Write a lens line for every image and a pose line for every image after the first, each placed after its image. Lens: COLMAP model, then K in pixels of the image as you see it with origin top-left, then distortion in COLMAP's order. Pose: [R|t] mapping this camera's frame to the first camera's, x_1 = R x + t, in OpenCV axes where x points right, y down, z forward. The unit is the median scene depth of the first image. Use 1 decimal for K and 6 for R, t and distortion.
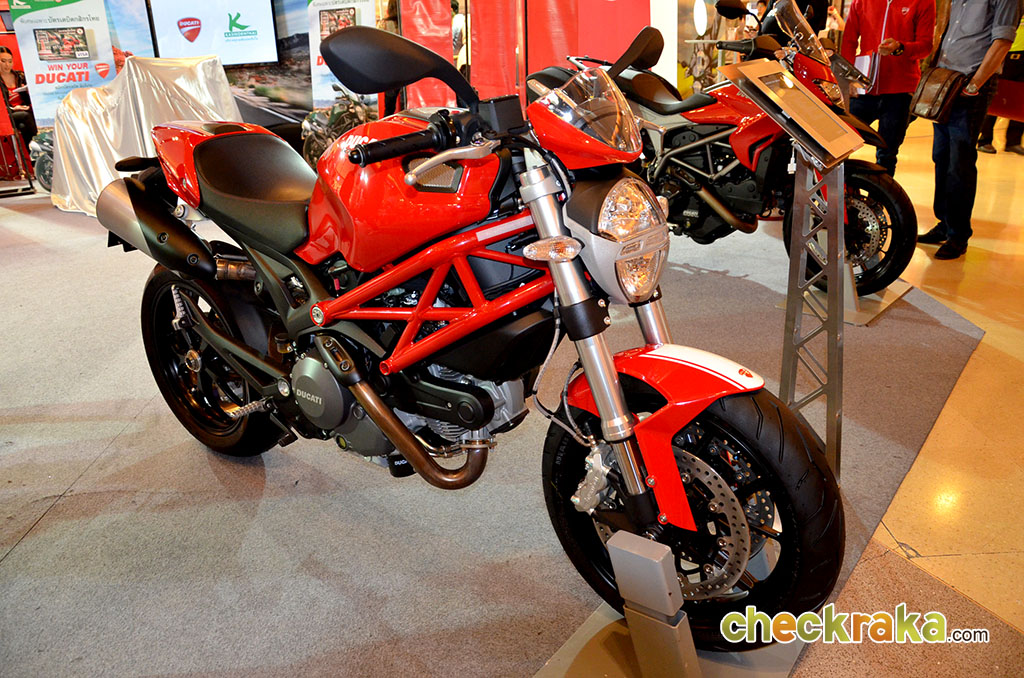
lens RADIAL K [[783.3, 0, 512.0], [0, 783.3, 339.0], [0, 0, 1]] dist [-0.166058, 0.109610]
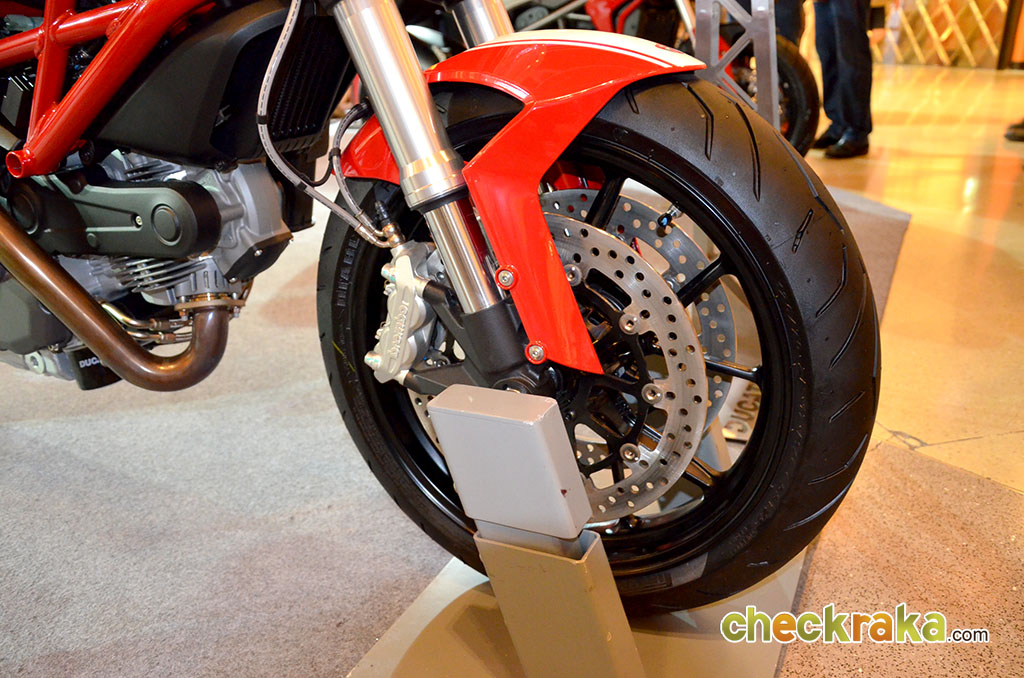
lens RADIAL K [[841.0, 0, 522.0], [0, 841.0, 341.3], [0, 0, 1]] dist [-0.160299, 0.153952]
pose [[0.980424, -0.074911, 0.182088, 0.079021], [0.075668, 0.997129, 0.002798, 0.203163], [-0.181775, 0.011035, 0.983278, 0.417908]]
